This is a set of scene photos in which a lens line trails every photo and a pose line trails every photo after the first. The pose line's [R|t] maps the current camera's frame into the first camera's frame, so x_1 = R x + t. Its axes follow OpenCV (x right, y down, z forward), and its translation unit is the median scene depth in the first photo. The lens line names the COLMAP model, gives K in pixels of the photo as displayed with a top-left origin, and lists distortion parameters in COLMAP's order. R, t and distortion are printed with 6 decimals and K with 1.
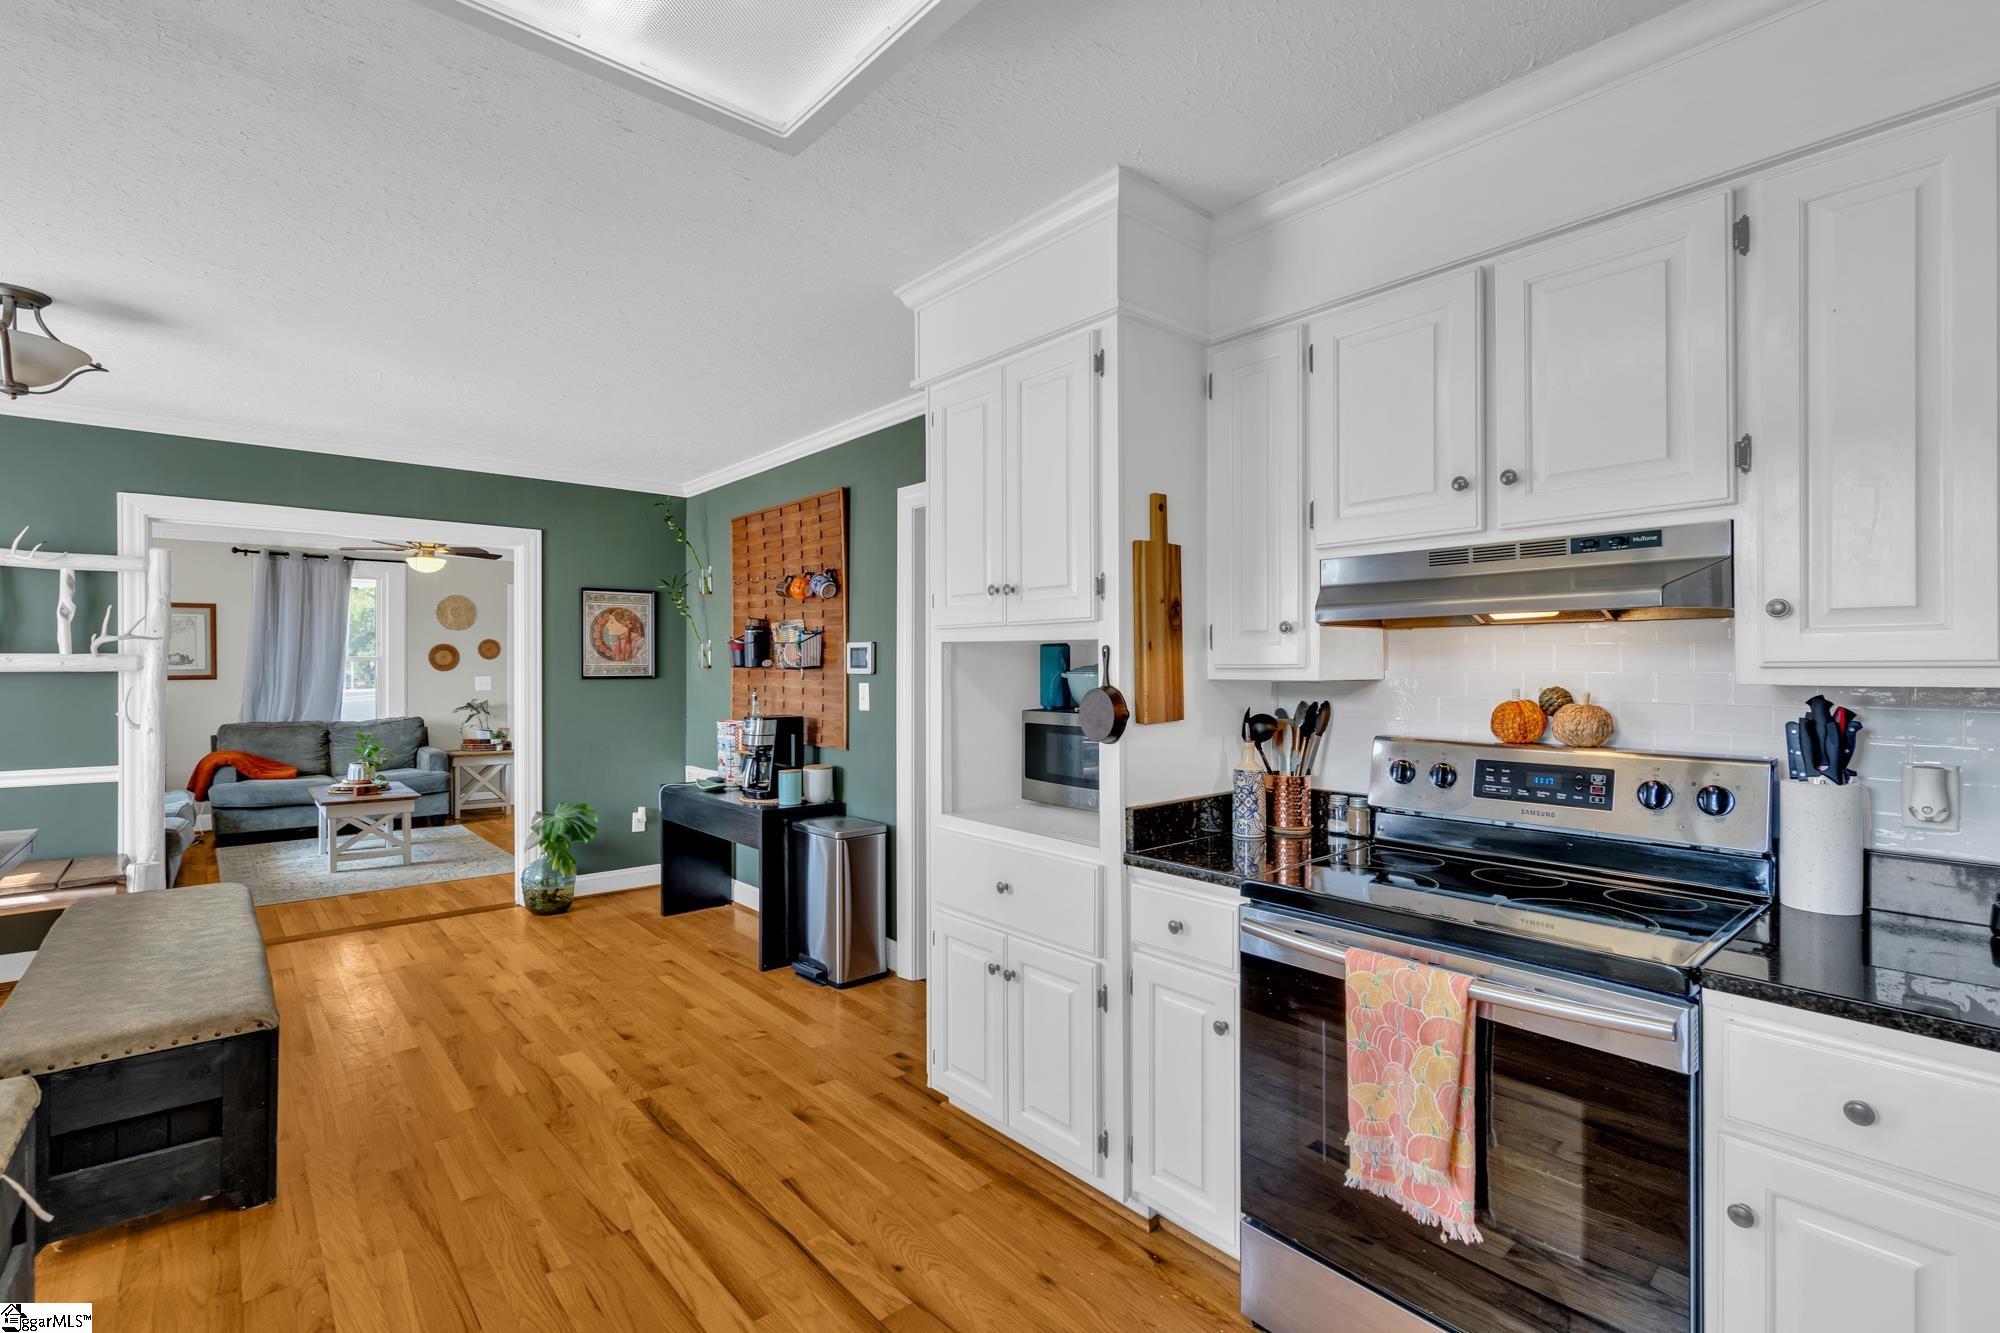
lens RADIAL K [[903.3, 0, 997.9], [0, 903.3, 671.3], [0, 0, 1]] dist [0.002645, -0.000361]
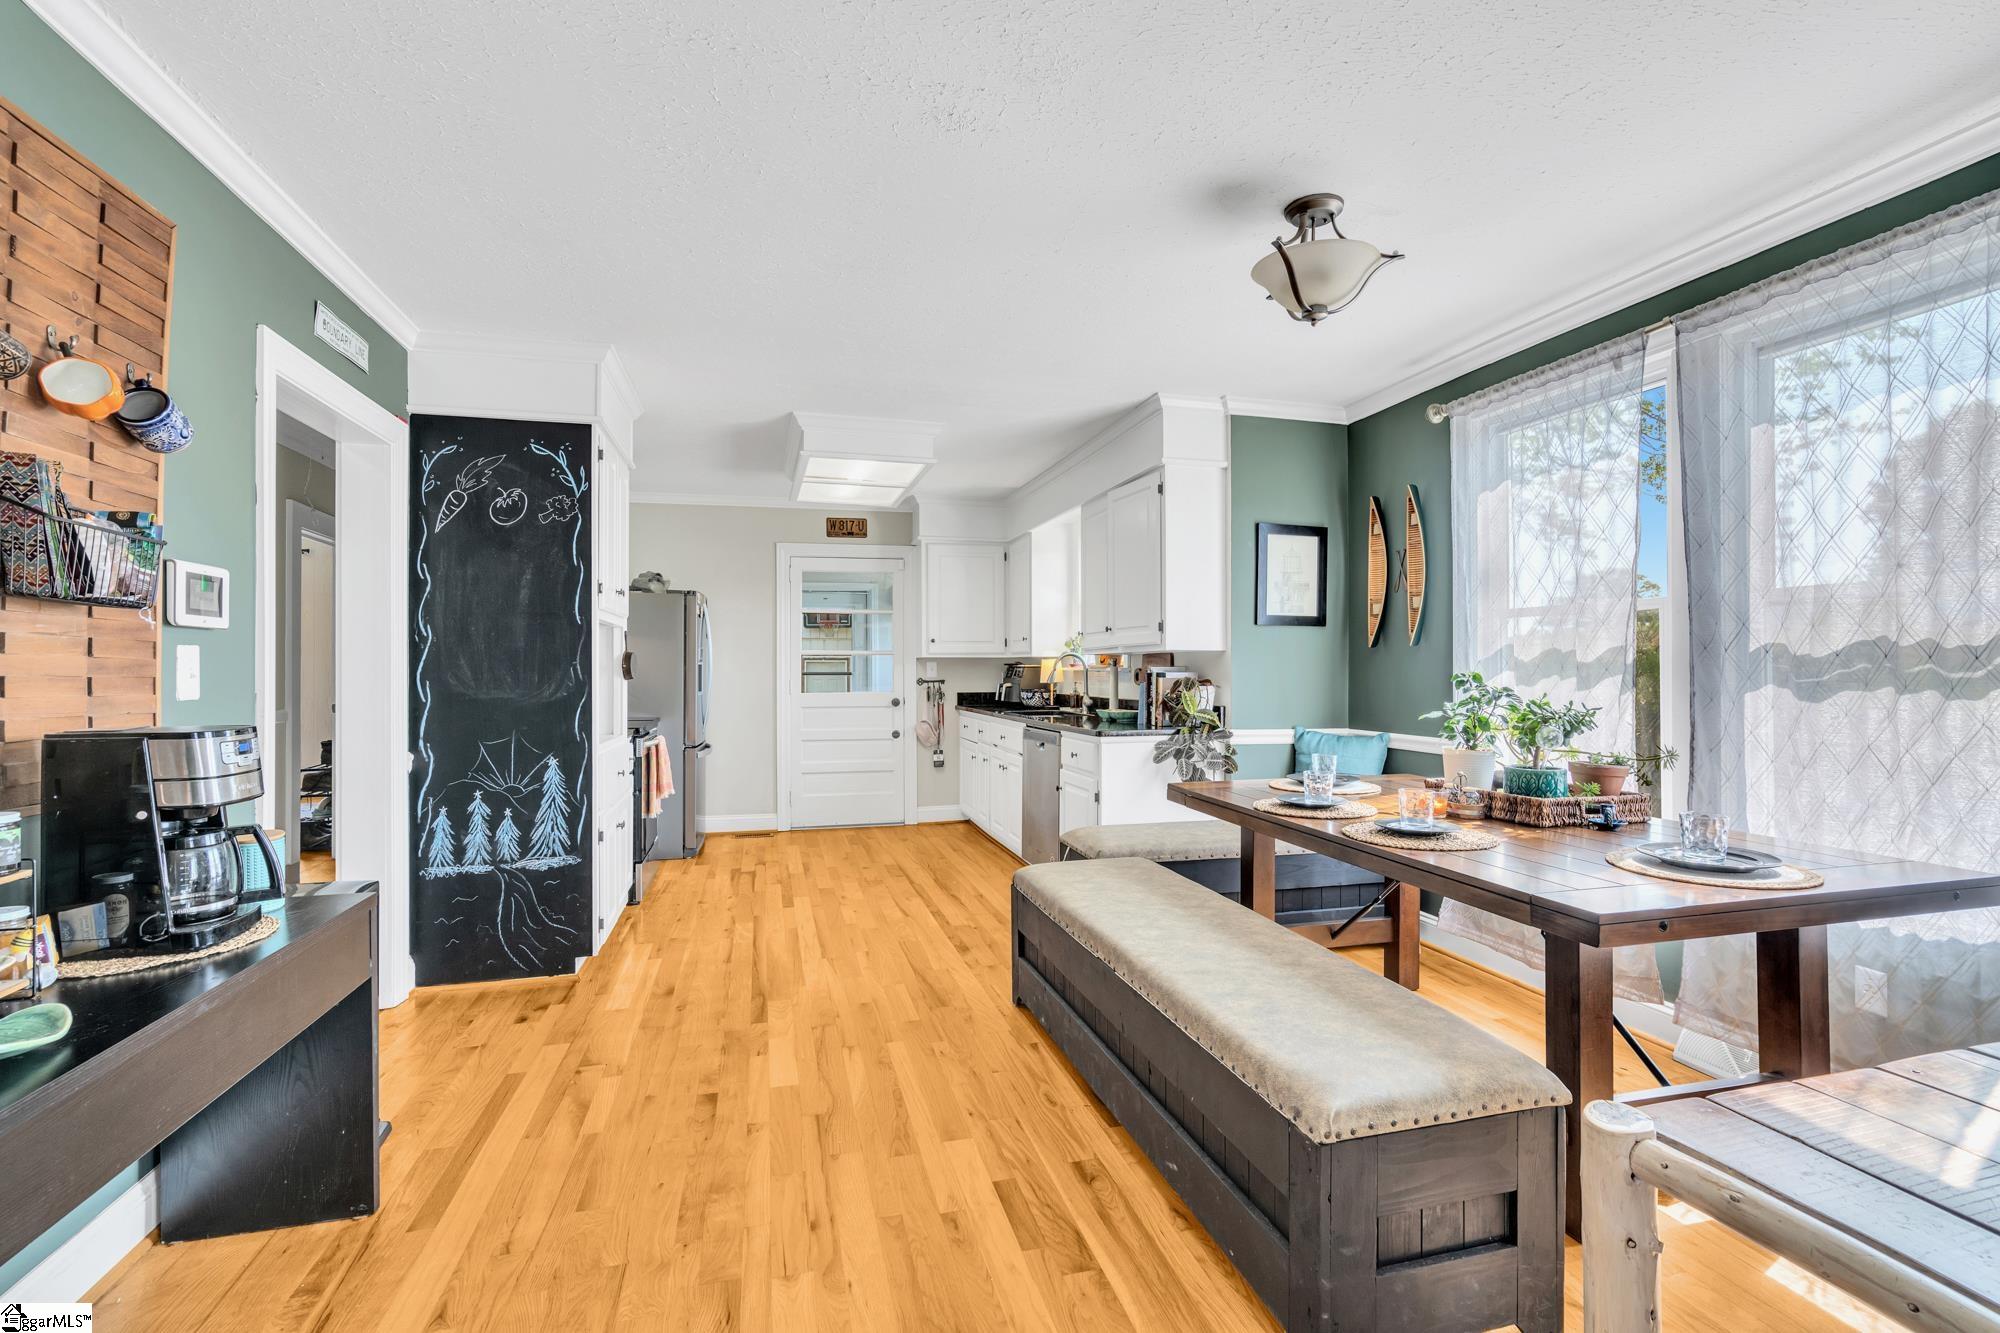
lens RADIAL K [[903.3, 0, 1005.9], [0, 903.3, 667.2], [0, 0, 1]] dist [0.002645, -0.000361]
pose [[-0.901428, -0.000840, 0.432929, -1.124634], [-0.001598, 0.999998, -0.001386, 0.039271], [-0.432927, -0.001941, -0.901427, 1.836066]]
